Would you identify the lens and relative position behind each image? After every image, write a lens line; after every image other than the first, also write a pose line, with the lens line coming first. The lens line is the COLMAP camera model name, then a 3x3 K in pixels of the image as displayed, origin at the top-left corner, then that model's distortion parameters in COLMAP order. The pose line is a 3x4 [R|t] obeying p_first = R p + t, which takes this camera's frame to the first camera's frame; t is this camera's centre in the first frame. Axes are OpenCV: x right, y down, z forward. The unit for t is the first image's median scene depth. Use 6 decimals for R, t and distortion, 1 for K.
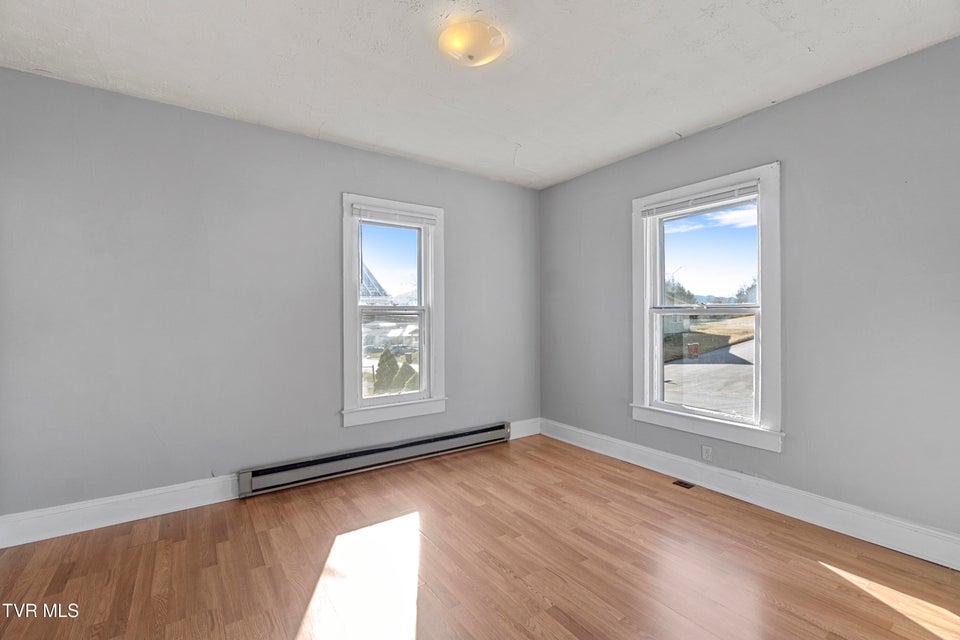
lens RADIAL K [[417.7, 0, 479.1], [0, 417.7, 322.2], [0, 0, 1]] dist [0.000046, 0.000331]
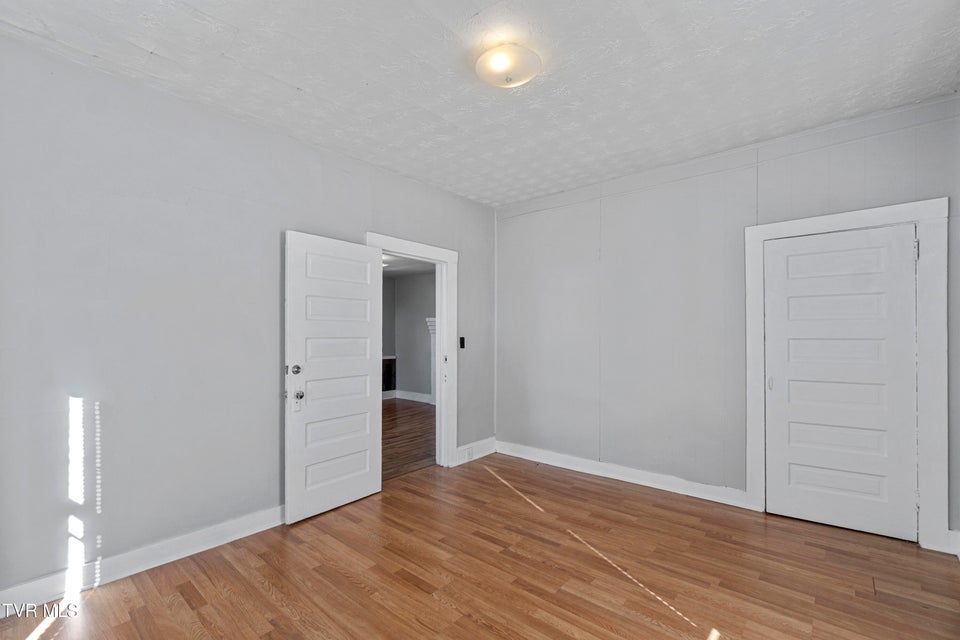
lens RADIAL K [[417.7, 0, 479.5], [0, 417.7, 329.6], [0, 0, 1]] dist [0.000046, 0.000331]
pose [[-0.968141, 0.003570, -0.250381, 0.200594], [0.001997, 0.999977, 0.006538, -0.024356], [0.250398, 0.005830, -0.968125, 1.283224]]
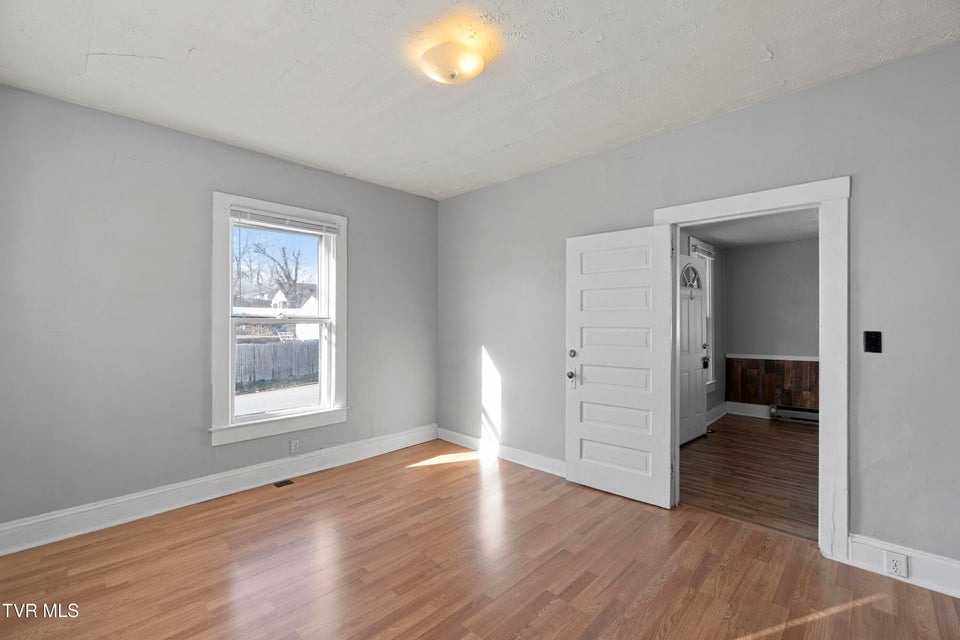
lens RADIAL K [[417.7, 0, 476.0], [0, 417.7, 315.2], [0, 0, 1]] dist [0.000046, 0.000331]
pose [[-0.197335, 0.022185, 0.980085, -0.677754], [0.013282, 0.999713, -0.019955, -0.012554], [-0.980246, 0.009080, -0.197573, 0.748099]]
